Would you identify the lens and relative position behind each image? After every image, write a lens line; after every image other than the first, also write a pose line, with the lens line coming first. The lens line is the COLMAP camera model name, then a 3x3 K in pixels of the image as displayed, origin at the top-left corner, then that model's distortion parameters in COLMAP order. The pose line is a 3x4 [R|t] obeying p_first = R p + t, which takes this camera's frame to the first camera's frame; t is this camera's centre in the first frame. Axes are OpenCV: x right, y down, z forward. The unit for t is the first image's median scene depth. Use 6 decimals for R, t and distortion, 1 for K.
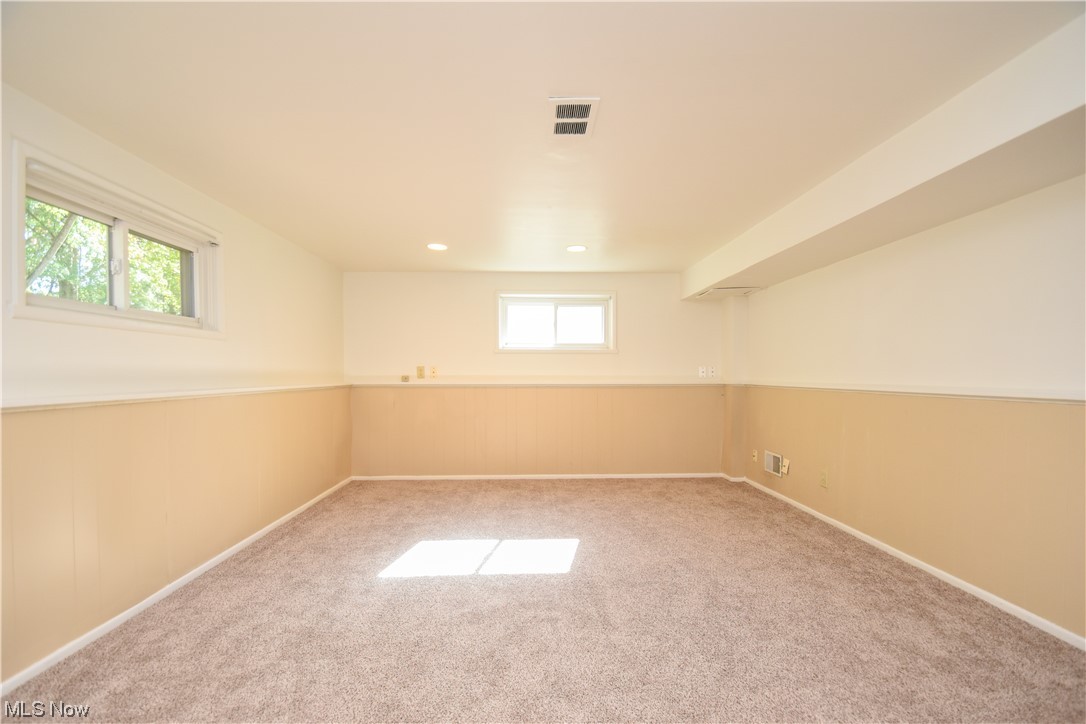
lens RADIAL K [[485.1, 0, 541.1], [0, 485.1, 370.5], [0, 0, 1]] dist [-0.001094, -0.002945]
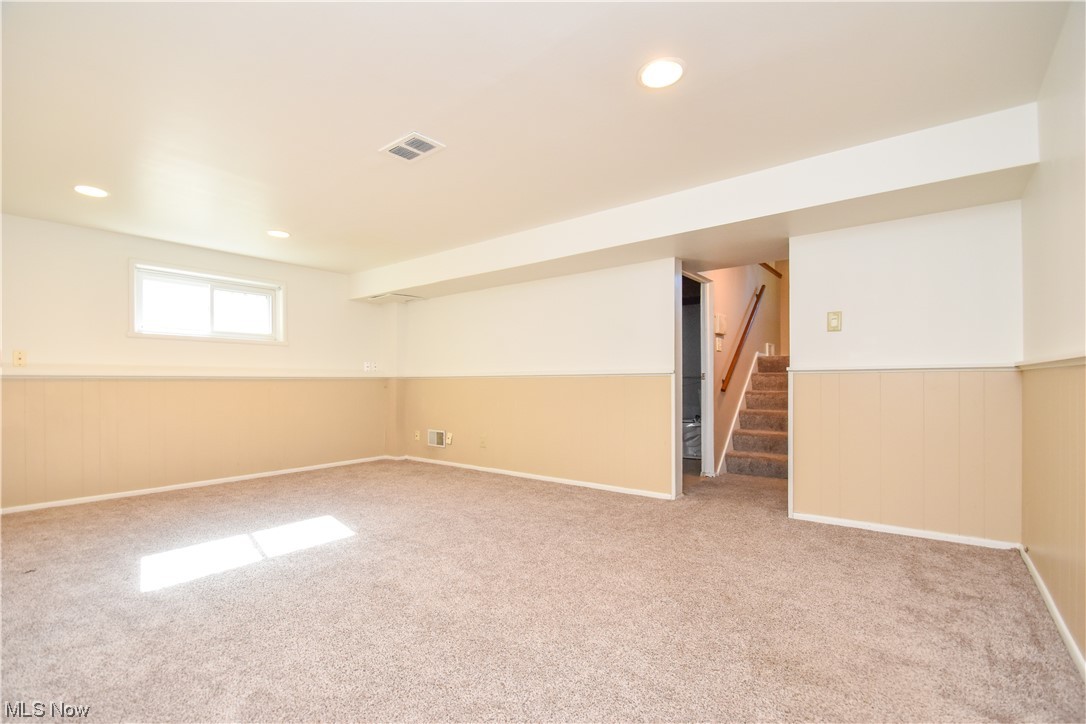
lens RADIAL K [[485.1, 0, 545.4], [0, 485.1, 364.8], [0, 0, 1]] dist [-0.001094, -0.002945]
pose [[0.644278, 0.023784, 0.764421, -0.304887], [-0.002181, 0.999569, -0.029263, 0.036475], [-0.764788, 0.017186, 0.644053, -0.030015]]
